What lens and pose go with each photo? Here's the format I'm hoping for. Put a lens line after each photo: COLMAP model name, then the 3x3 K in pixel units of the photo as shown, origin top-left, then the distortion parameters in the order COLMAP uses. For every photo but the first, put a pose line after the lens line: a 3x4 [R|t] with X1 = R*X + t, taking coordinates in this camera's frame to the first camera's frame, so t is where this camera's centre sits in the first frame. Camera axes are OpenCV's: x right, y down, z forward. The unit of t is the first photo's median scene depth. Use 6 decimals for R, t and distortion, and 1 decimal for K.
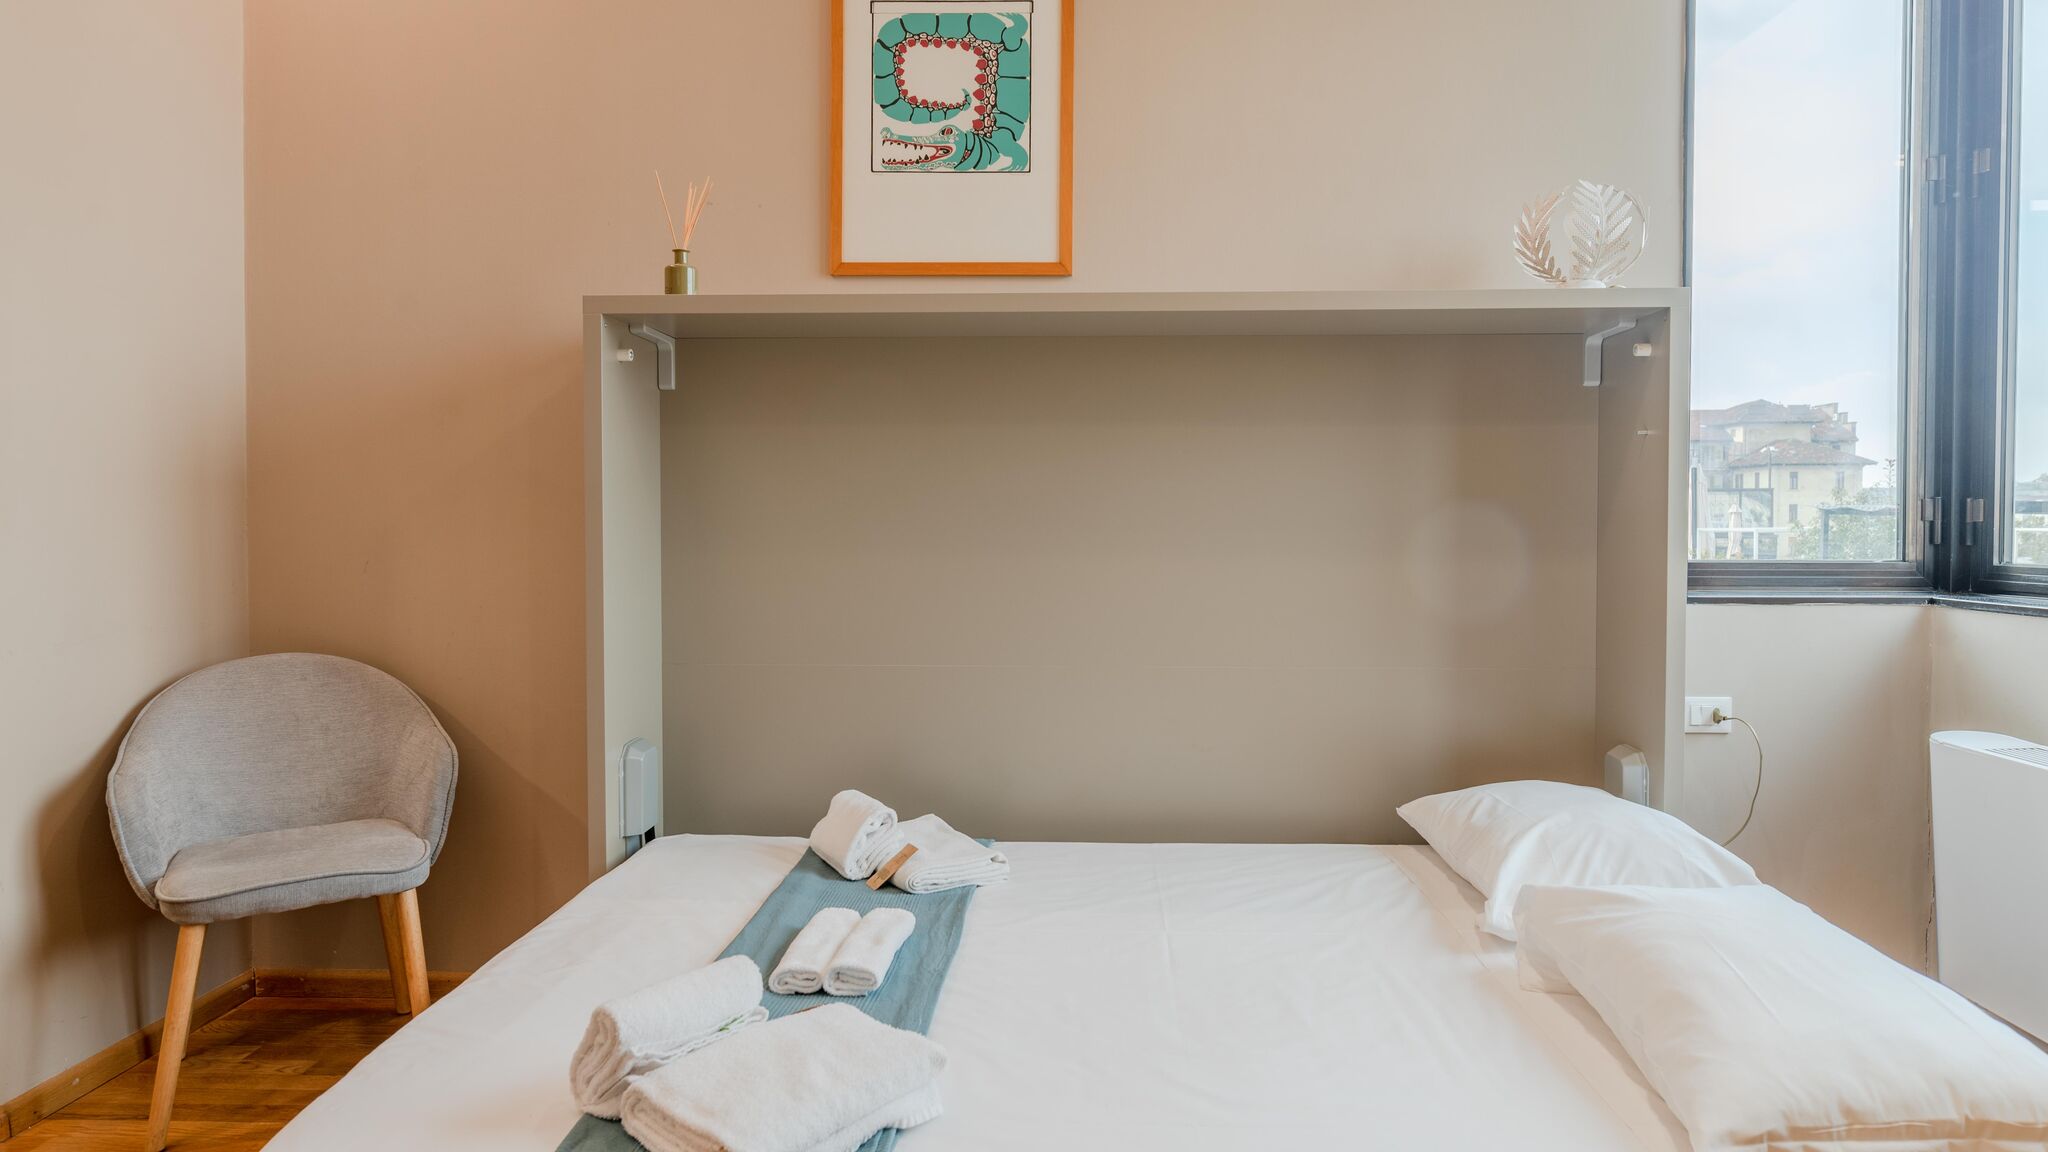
lens RADIAL K [[1189.7, 0, 1023.5], [0, 1189.7, 551.4], [0, 0, 1]] dist [-0.000905, -0.001572]
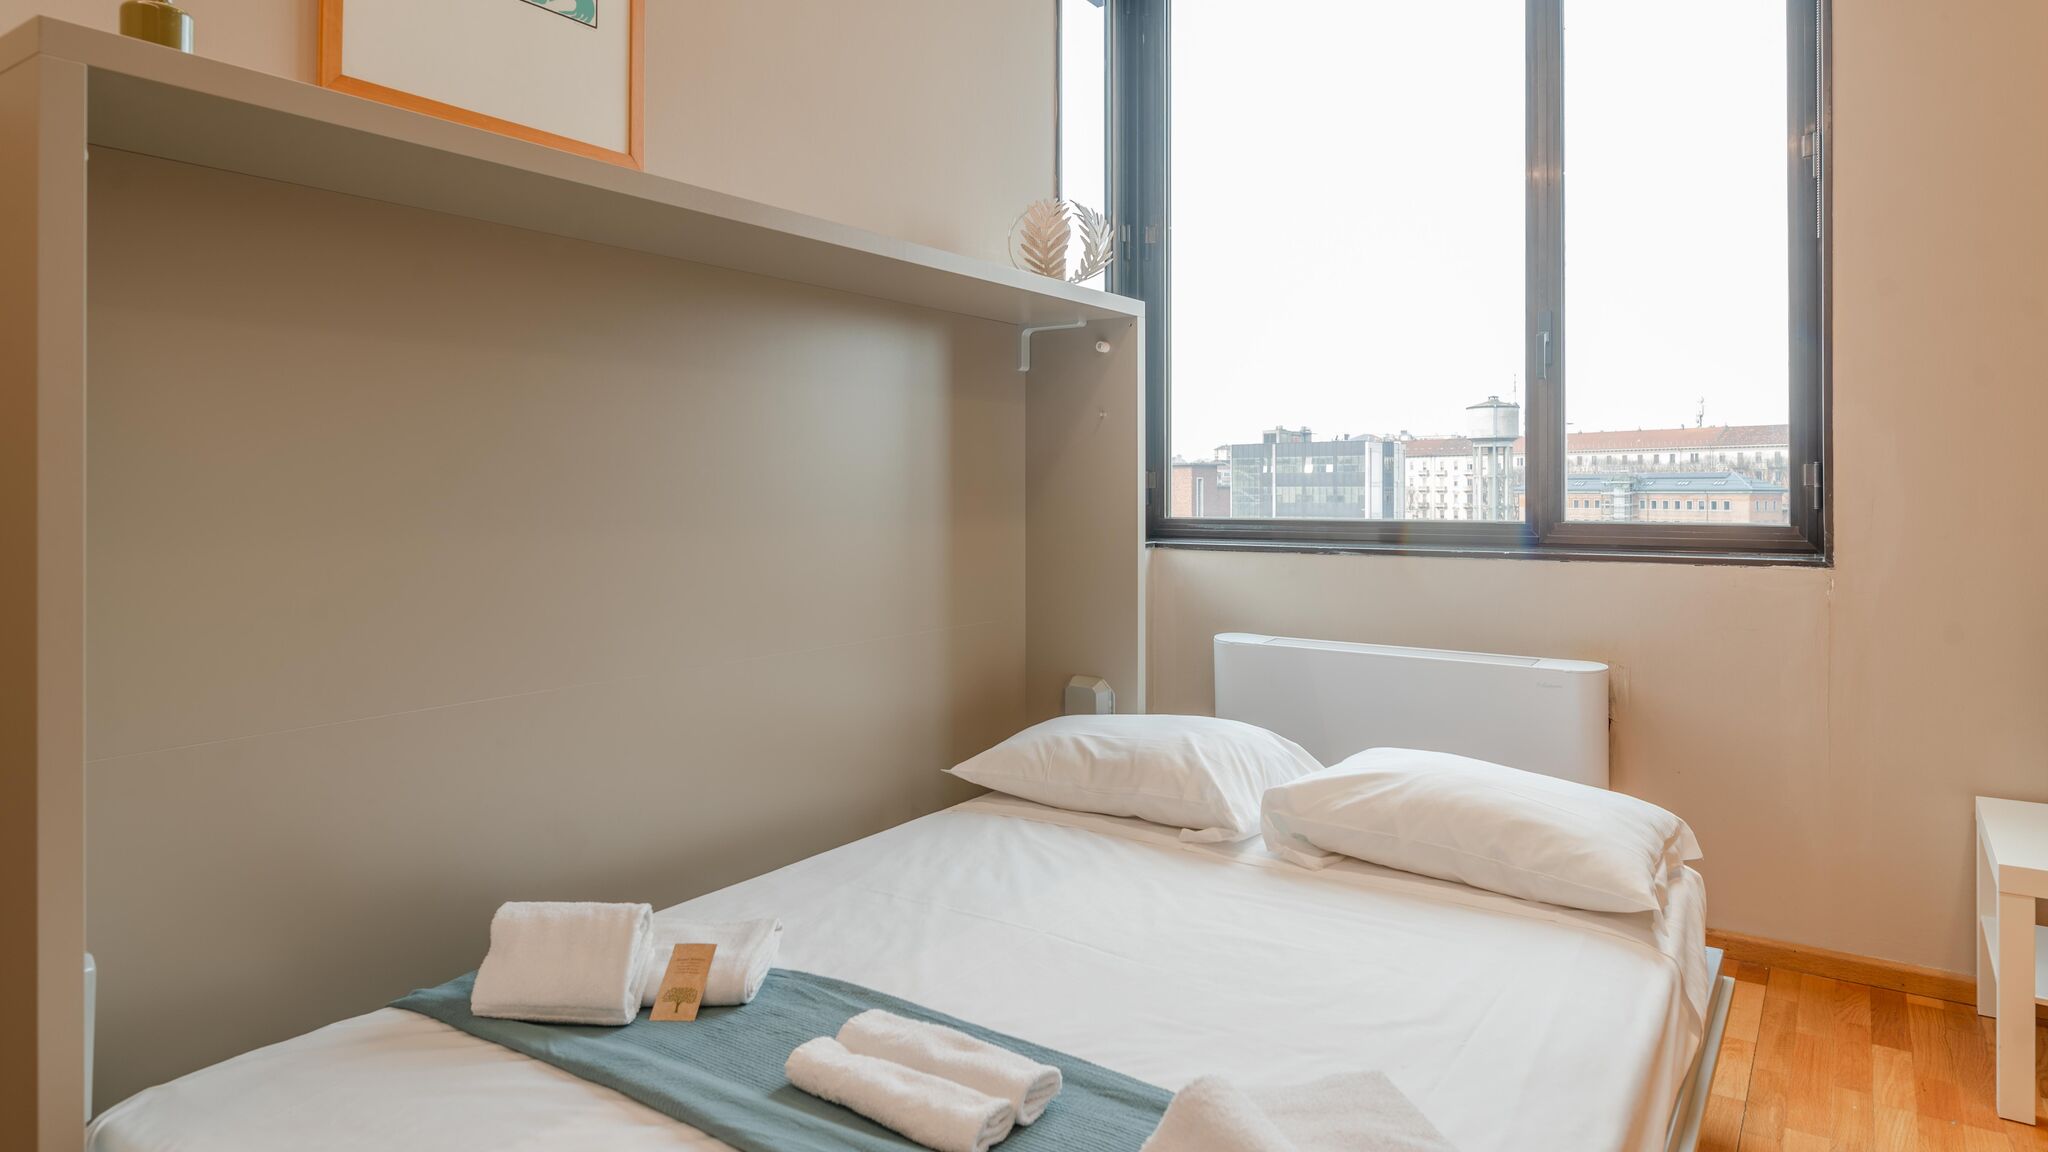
lens RADIAL K [[1212.3, 0, 1011.3], [0, 1212.3, 489.5], [0, 0, 1]] dist [0.000254, -0.002435]
pose [[0.523091, 0.003657, 0.852269, -0.545349], [0.016740, 0.999754, -0.014564, -0.007394], [-0.852113, 0.021886, 0.522901, 0.408546]]
